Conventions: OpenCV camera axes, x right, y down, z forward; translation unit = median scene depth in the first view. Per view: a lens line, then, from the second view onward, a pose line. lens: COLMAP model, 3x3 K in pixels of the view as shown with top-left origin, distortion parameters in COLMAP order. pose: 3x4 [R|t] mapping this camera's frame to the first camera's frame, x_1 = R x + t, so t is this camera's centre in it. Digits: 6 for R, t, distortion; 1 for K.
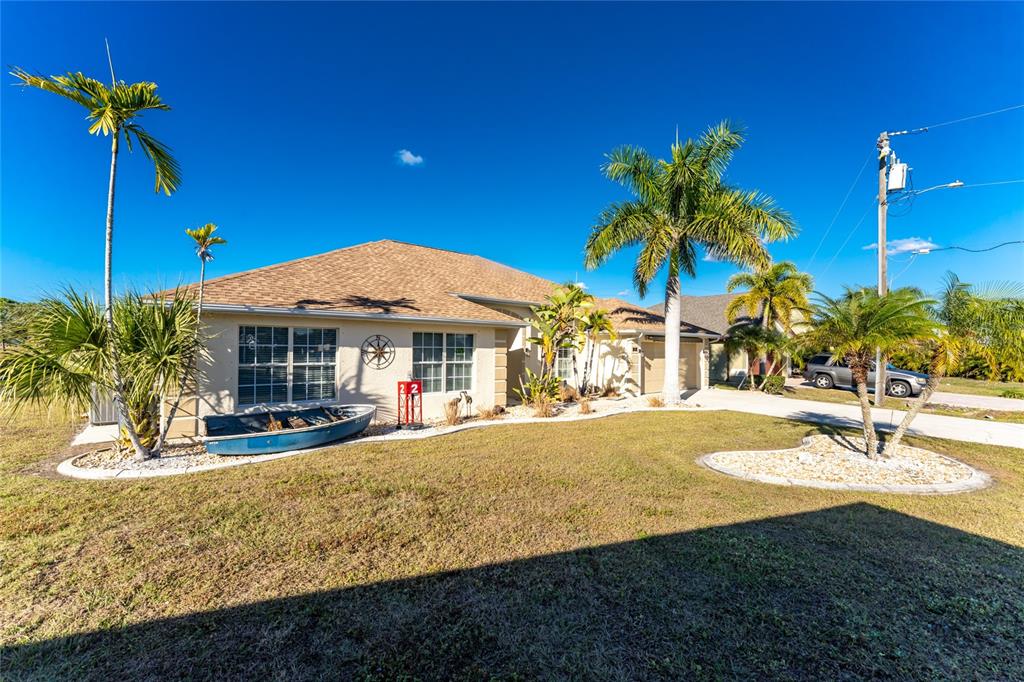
lens RADIAL K [[417.1, 0, 512.5], [0, 417.1, 342.9], [0, 0, 1]] dist [0.000740, 0.000029]
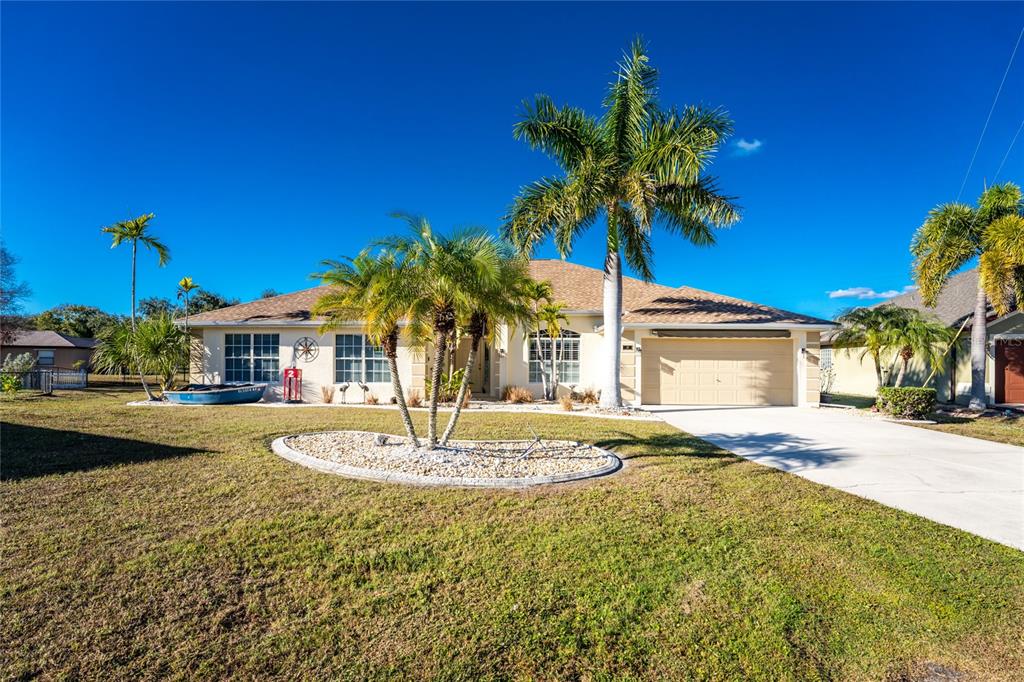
lens RADIAL K [[417.1, 0, 512.5], [0, 417.1, 342.7], [0, 0, 1]] dist [0.000740, 0.000029]
pose [[0.747102, -0.019423, -0.664426, 1.158248], [0.010847, 0.999796, -0.017031, 0.030768], [0.664621, 0.005517, 0.747160, 0.446371]]
